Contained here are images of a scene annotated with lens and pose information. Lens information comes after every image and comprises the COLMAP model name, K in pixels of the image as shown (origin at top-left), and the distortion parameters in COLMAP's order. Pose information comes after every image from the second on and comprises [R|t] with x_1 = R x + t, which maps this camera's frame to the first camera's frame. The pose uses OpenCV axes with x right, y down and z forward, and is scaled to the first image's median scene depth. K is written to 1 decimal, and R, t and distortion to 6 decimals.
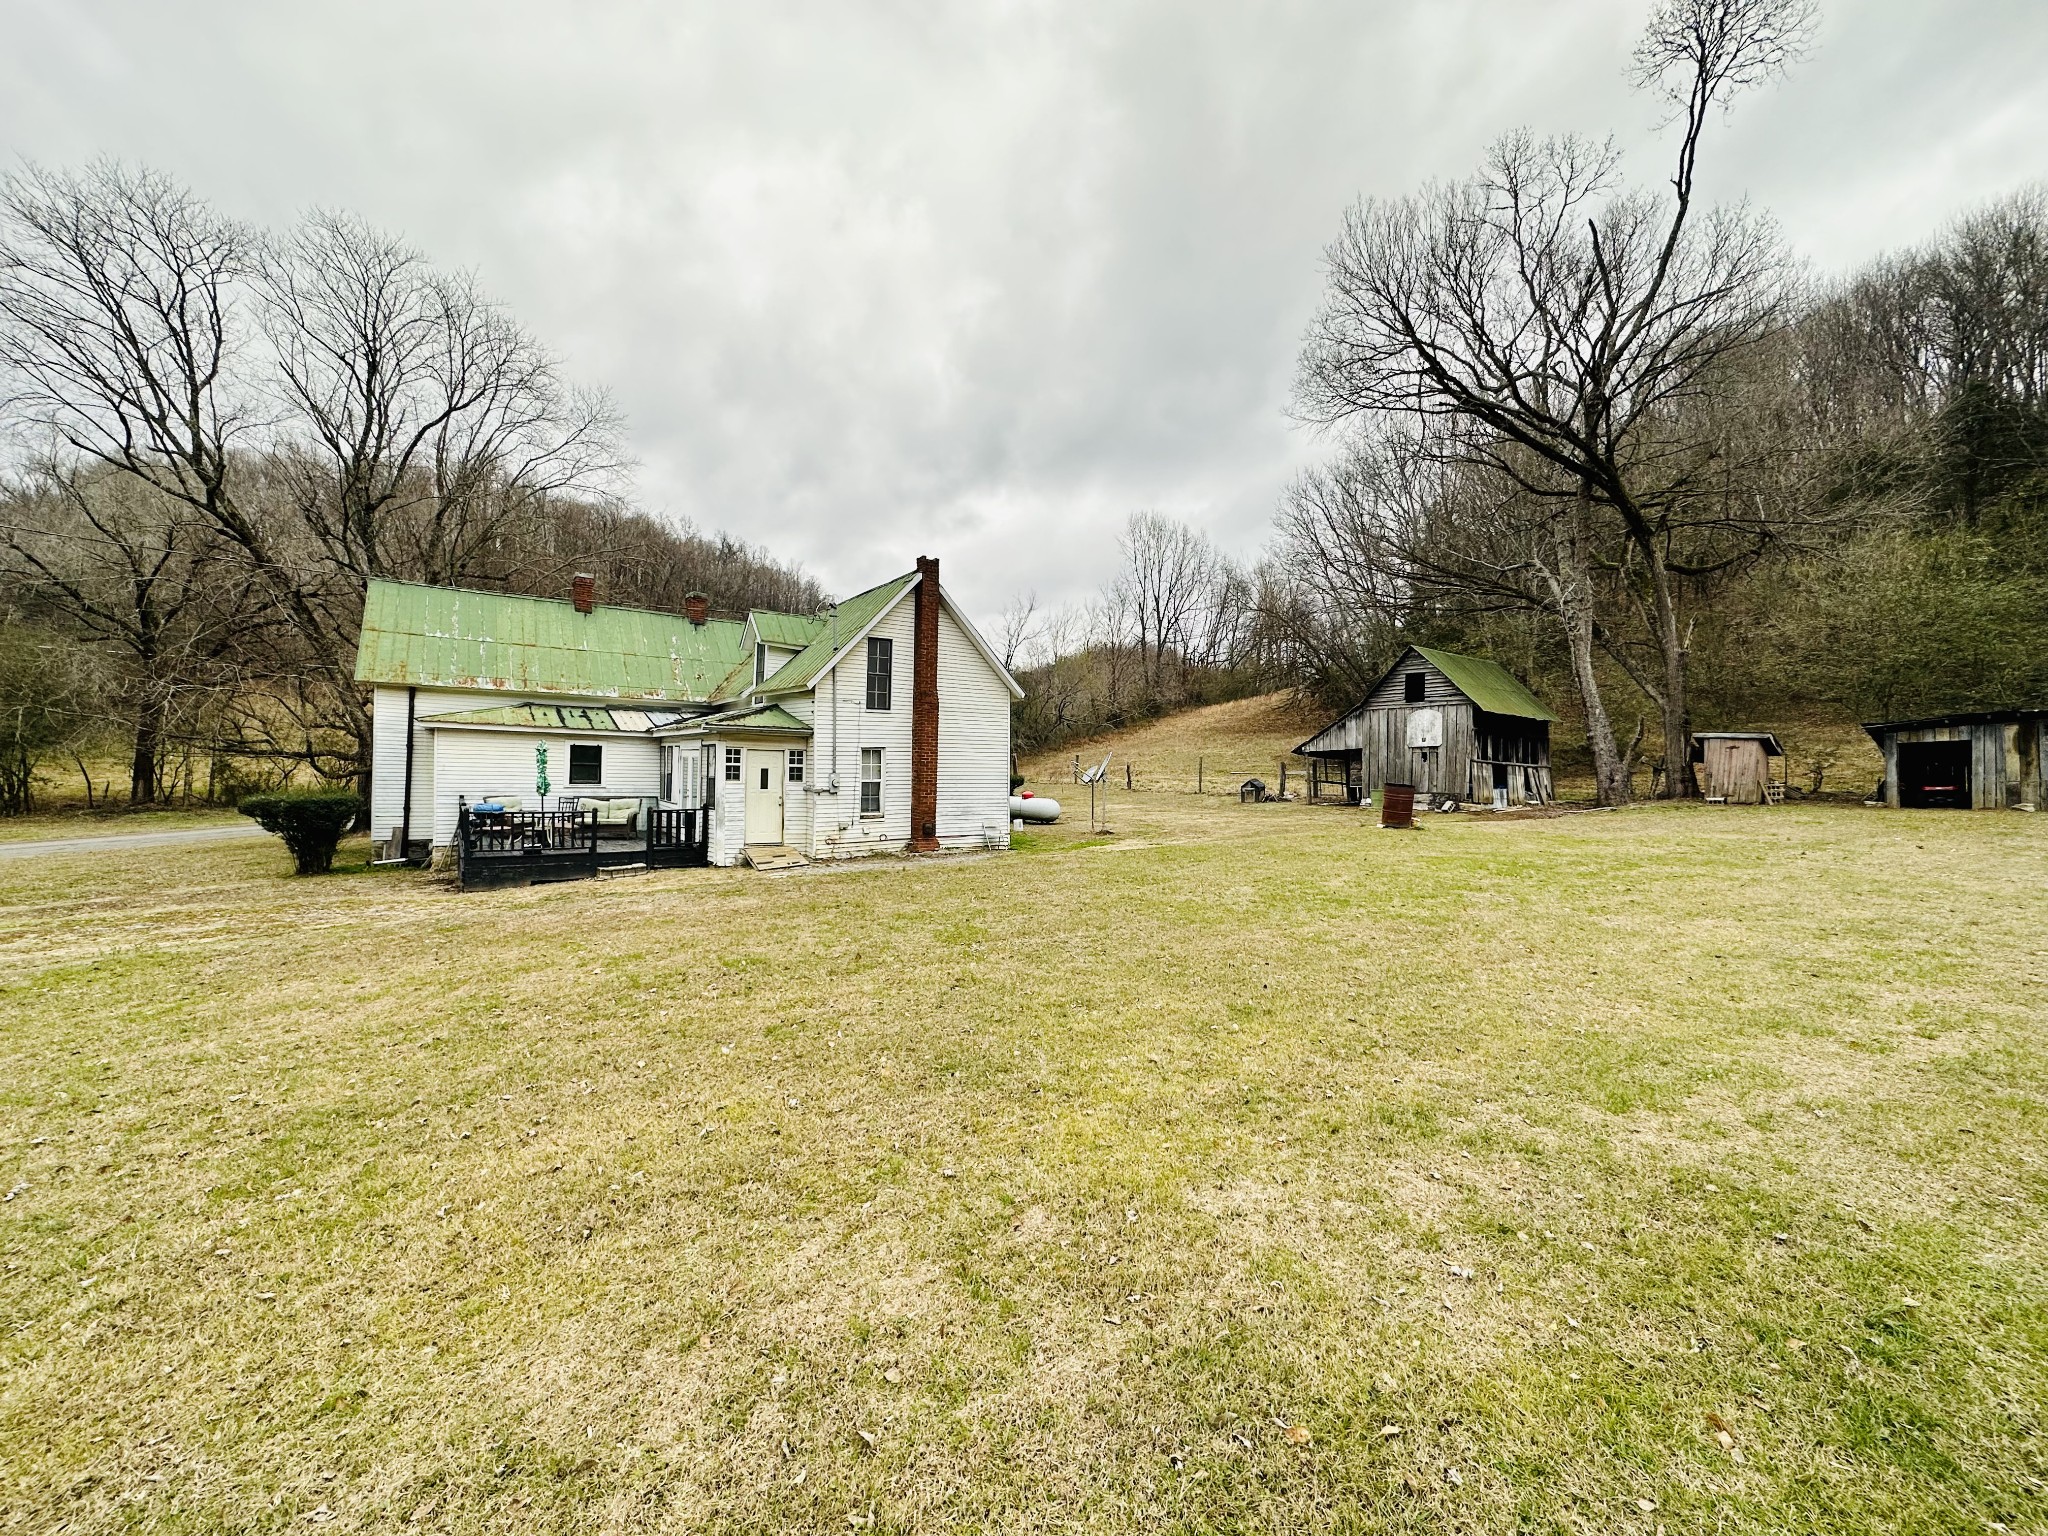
lens RADIAL K [[815.2, 0, 1024.0], [0, 815.2, 768.0], [0, 0, 1]] dist [-0.001035, 0.000253]
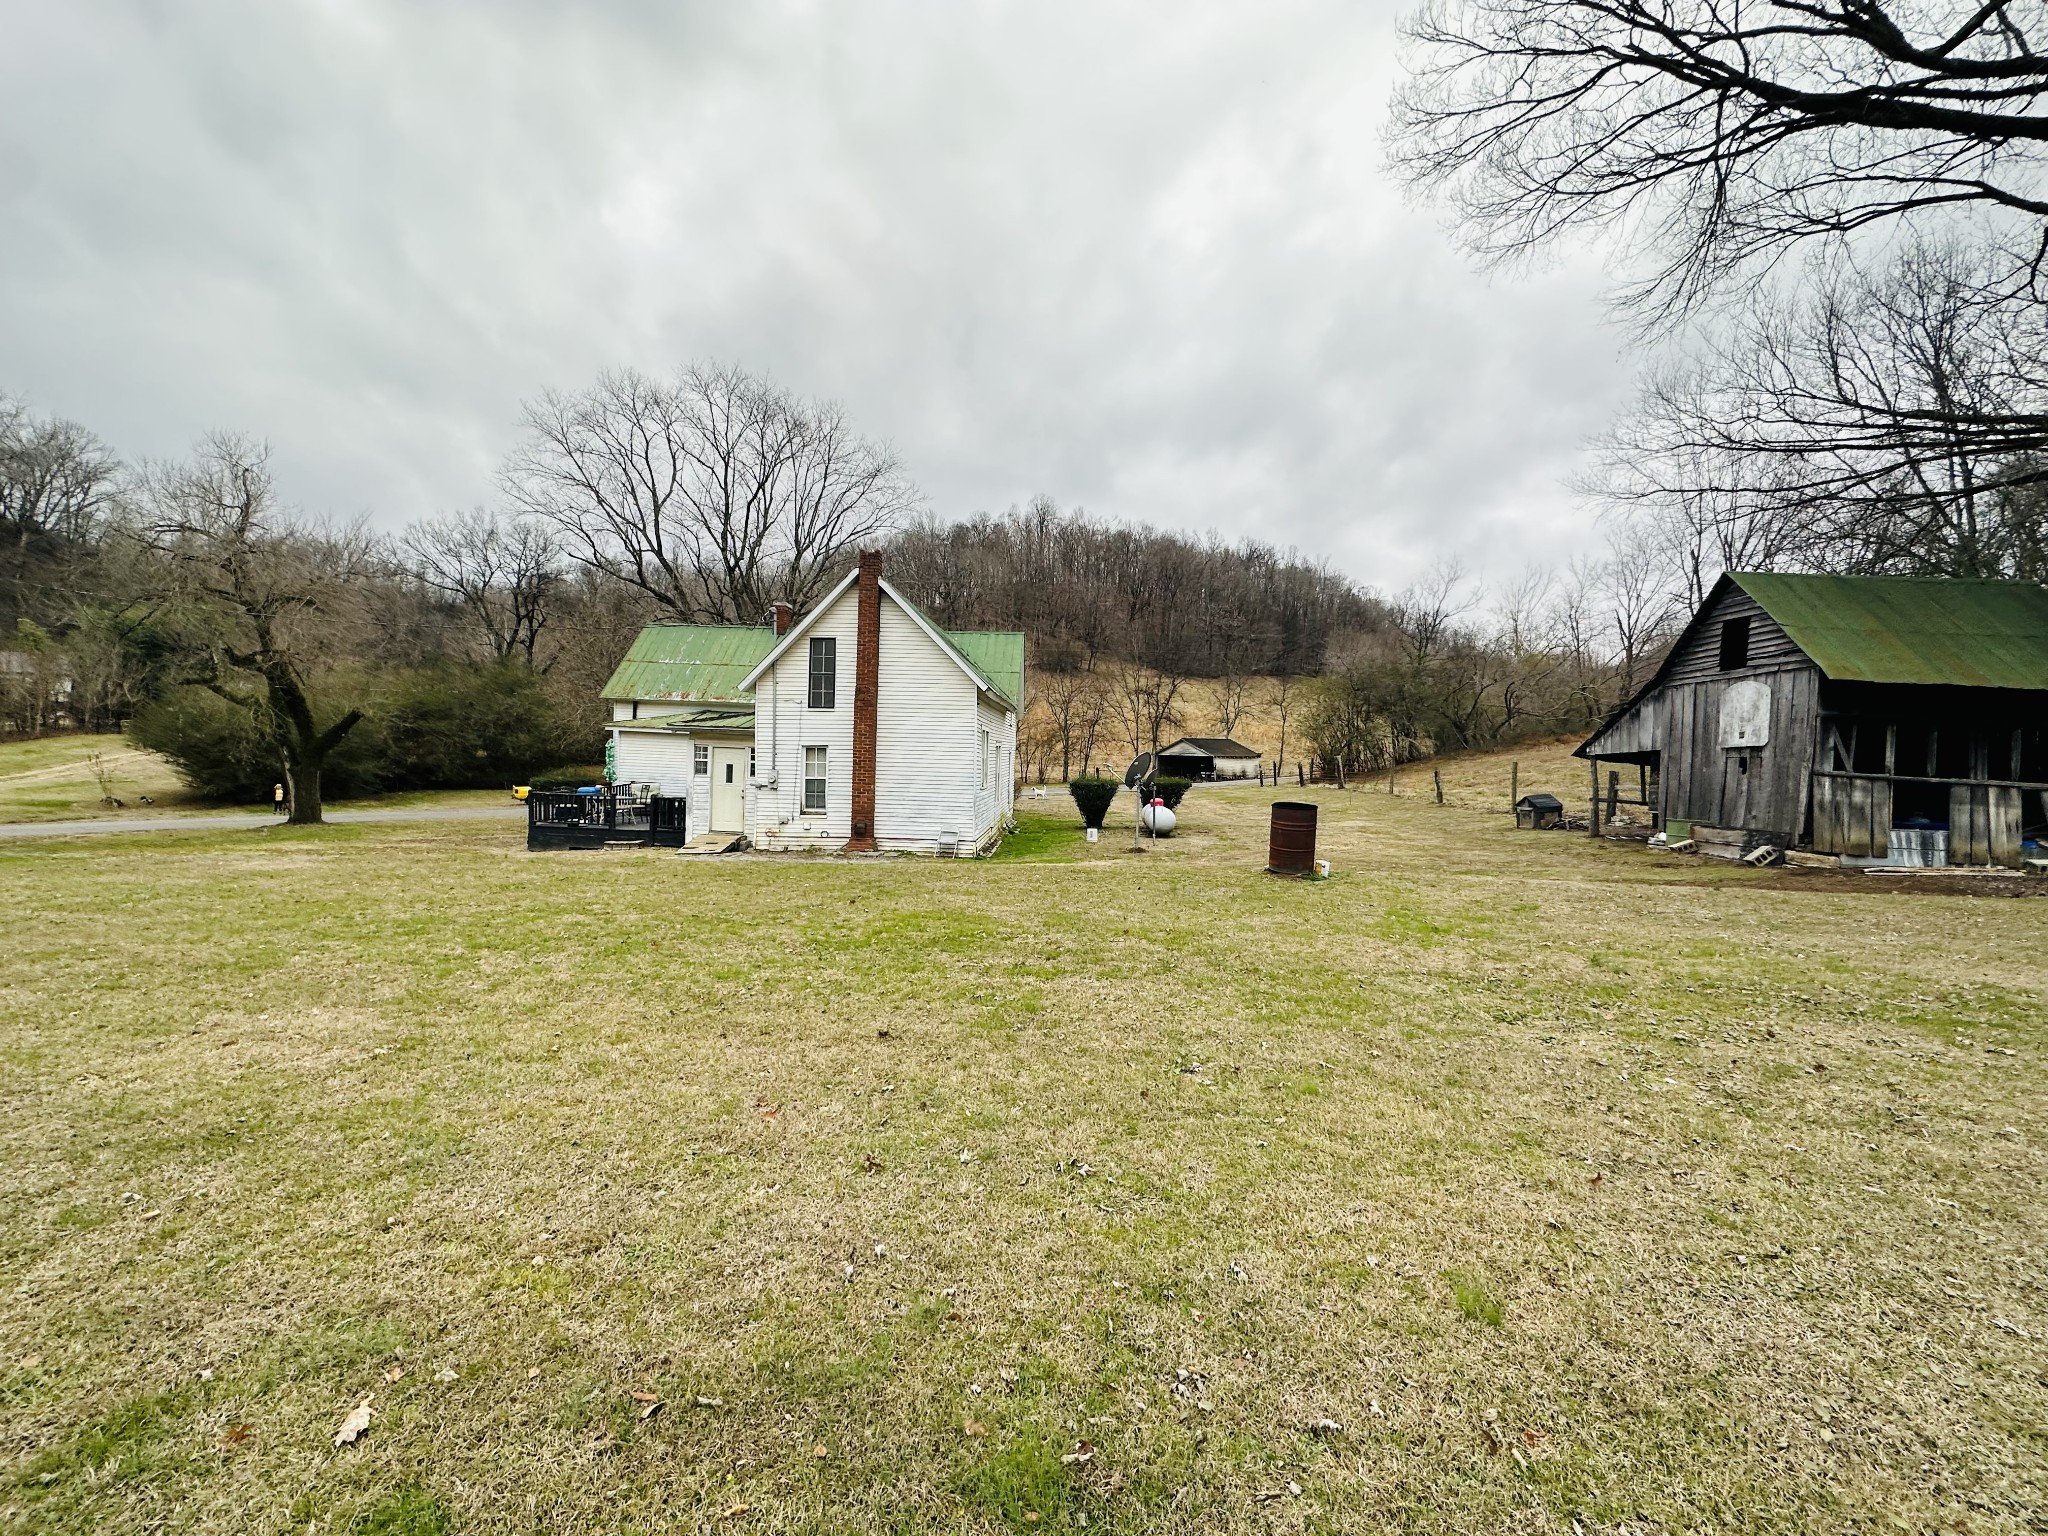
lens RADIAL K [[815.2, 0, 1024.0], [0, 815.2, 768.0], [0, 0, 1]] dist [-0.001035, 0.000253]
pose [[0.788478, 0.017993, -0.614800, 0.630876], [-0.019281, 0.999804, 0.004532, -0.006335], [0.614761, 0.008281, 0.788670, 0.345590]]
